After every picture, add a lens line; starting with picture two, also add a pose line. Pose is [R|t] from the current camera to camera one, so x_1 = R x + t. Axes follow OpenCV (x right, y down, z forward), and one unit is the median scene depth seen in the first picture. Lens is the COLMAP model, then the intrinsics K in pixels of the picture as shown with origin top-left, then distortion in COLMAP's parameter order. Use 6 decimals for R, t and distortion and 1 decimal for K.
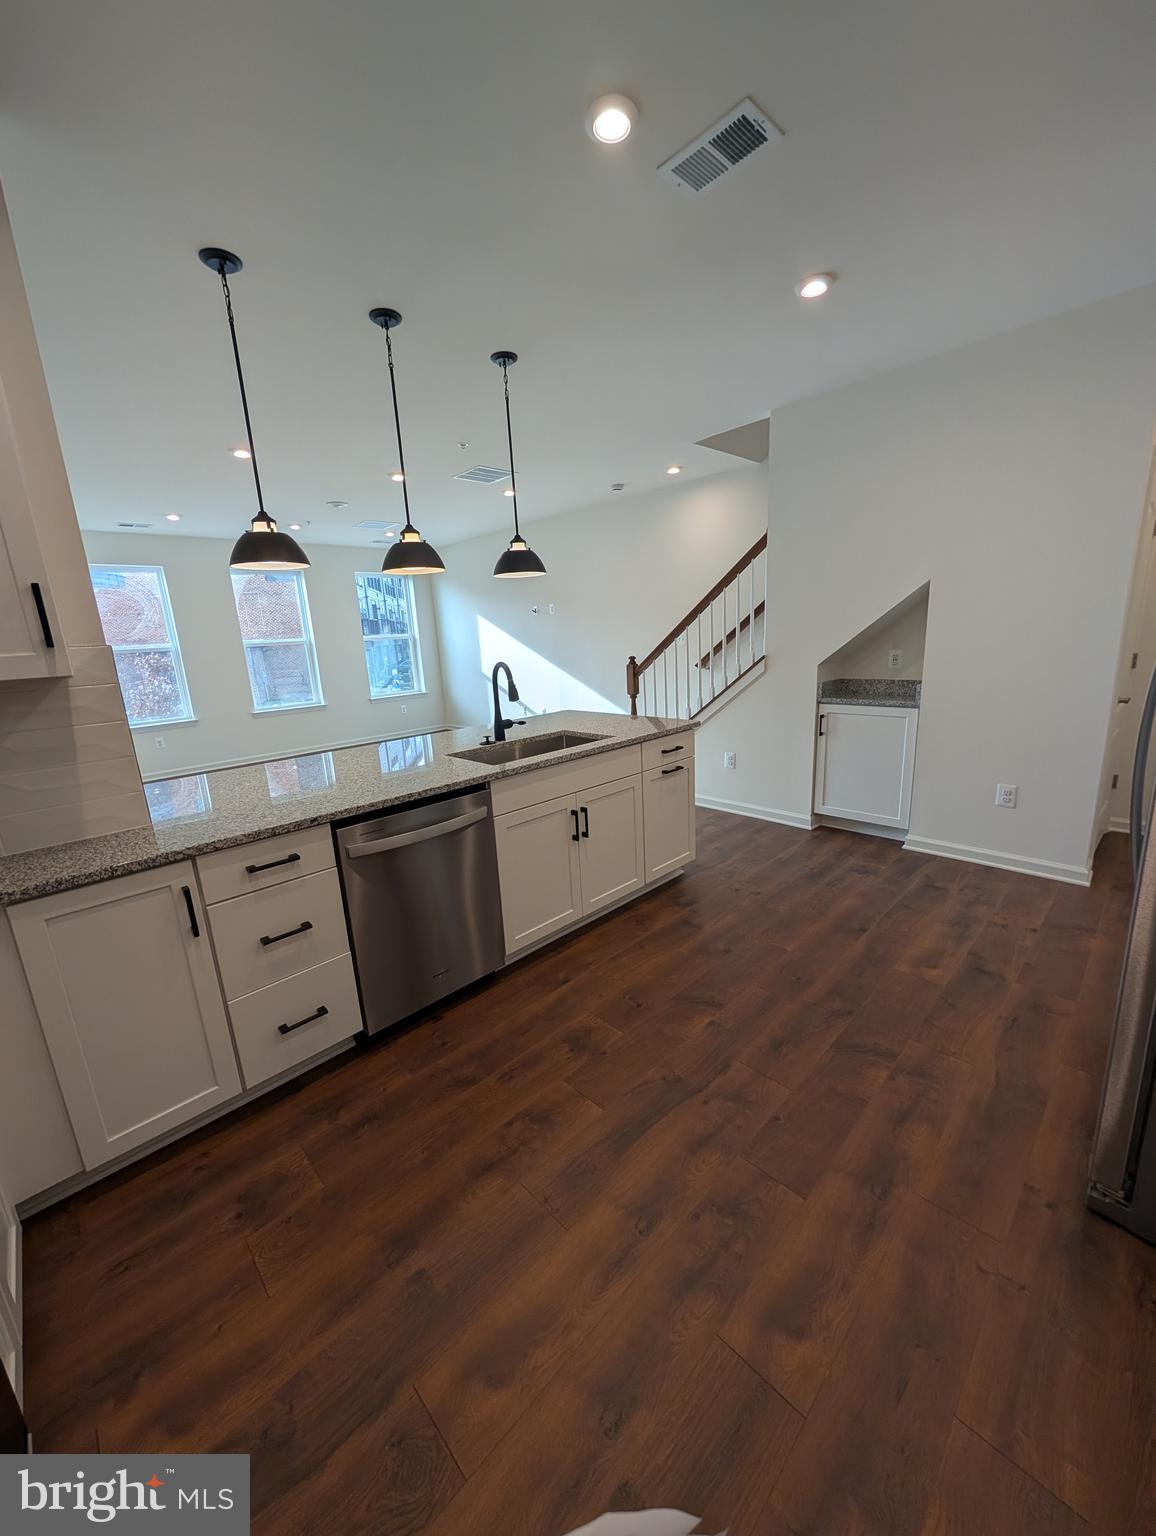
lens RADIAL K [[578.1, 0, 588.5], [0, 578.1, 763.8], [0, 0, 1]] dist [-0.005197, 0.000454]
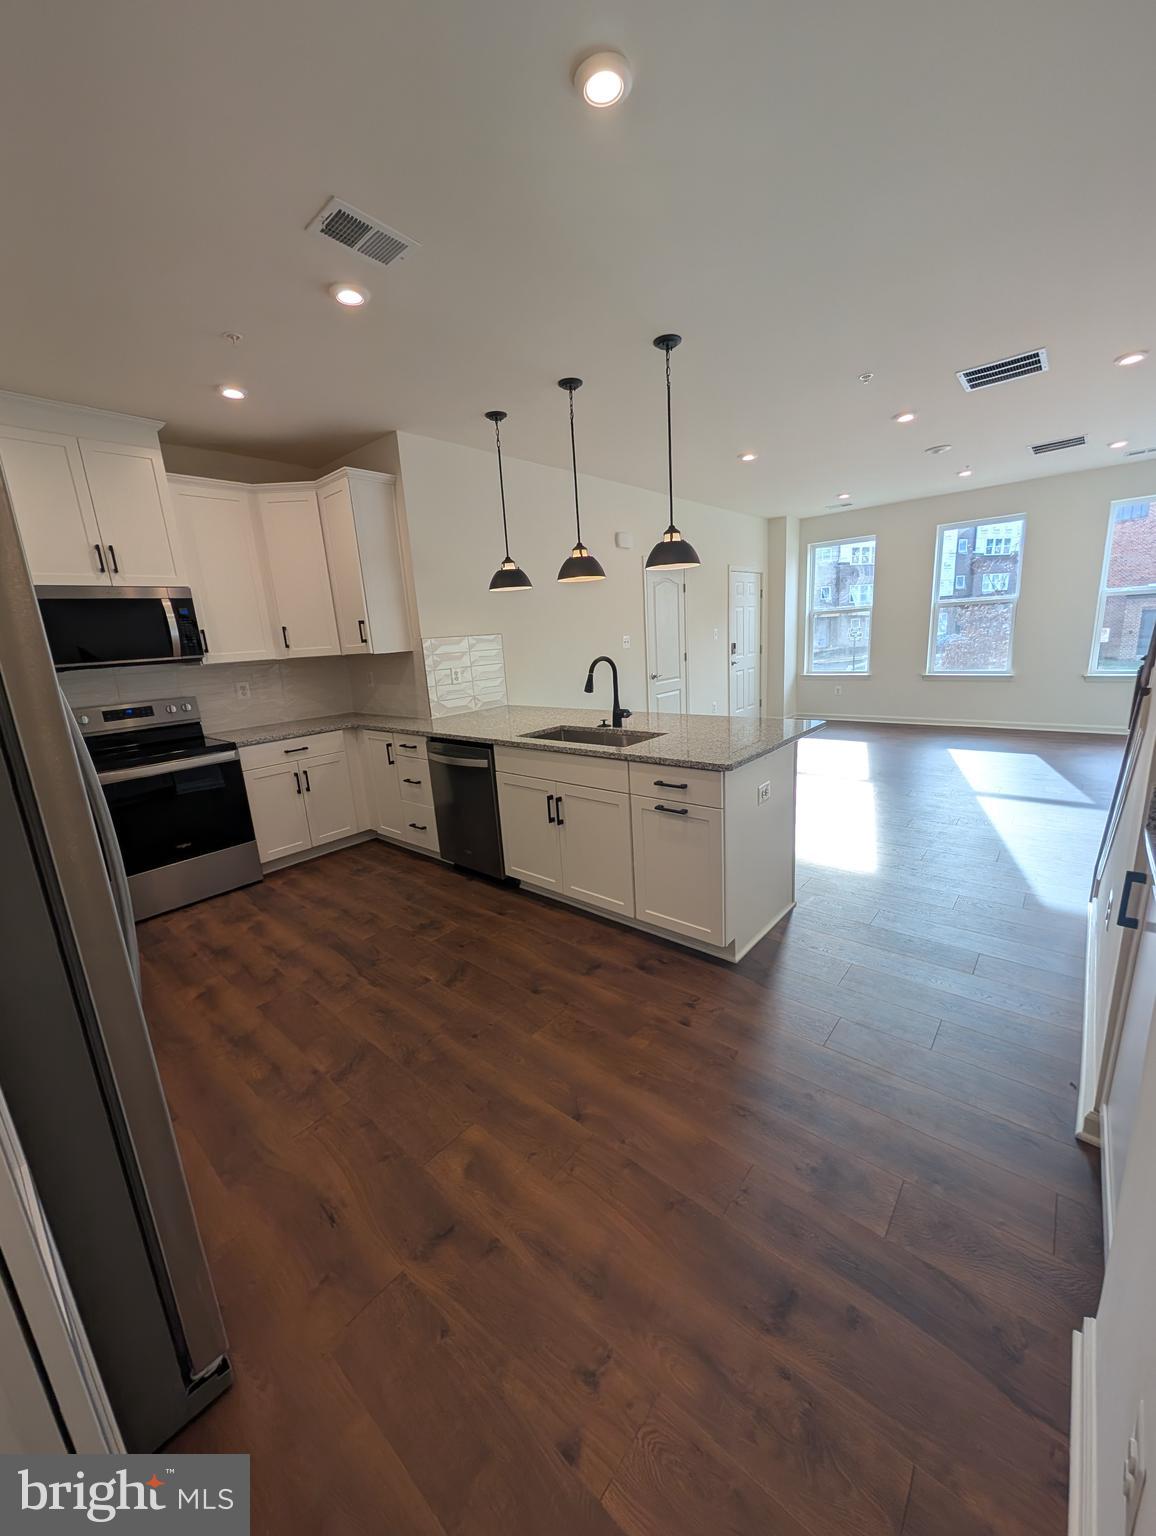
lens RADIAL K [[578.1, 0, 574.5], [0, 578.1, 762.9], [0, 0, 1]] dist [-0.005197, 0.000454]
pose [[0.085309, 0.267532, -0.959765, 1.224220], [-0.167320, 0.953443, 0.250898, -0.316808], [0.982205, 0.139184, 0.126101, 1.054950]]
